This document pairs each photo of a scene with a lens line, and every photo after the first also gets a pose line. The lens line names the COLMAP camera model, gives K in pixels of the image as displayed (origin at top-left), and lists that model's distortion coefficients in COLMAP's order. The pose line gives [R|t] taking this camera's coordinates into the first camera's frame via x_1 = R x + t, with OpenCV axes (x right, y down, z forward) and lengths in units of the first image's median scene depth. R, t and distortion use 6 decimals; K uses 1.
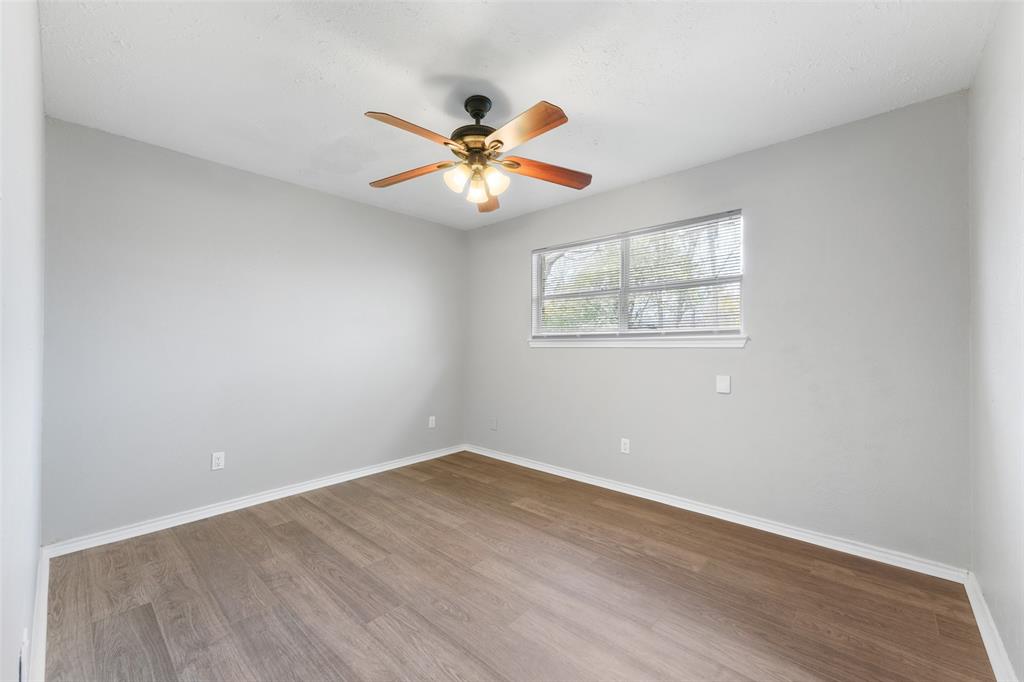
lens RADIAL K [[403.8, 0, 512.0], [0, 403.8, 341.0], [0, 0, 1]] dist [0.002872, 0.000312]
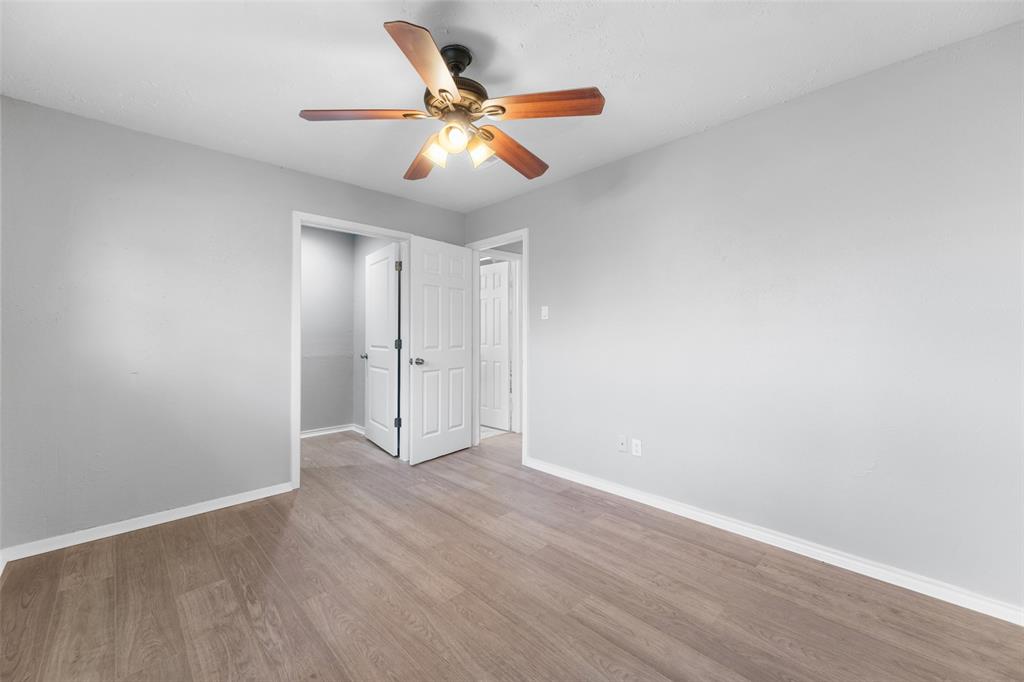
lens RADIAL K [[403.8, 0, 512.0], [0, 403.8, 341.0], [0, 0, 1]] dist [0.002872, 0.000312]
pose [[-0.997904, 0.001427, 0.064697, -0.273043], [0.001617, 0.999995, 0.002882, 0.019364], [-0.064693, 0.002981, -0.997901, 1.957305]]
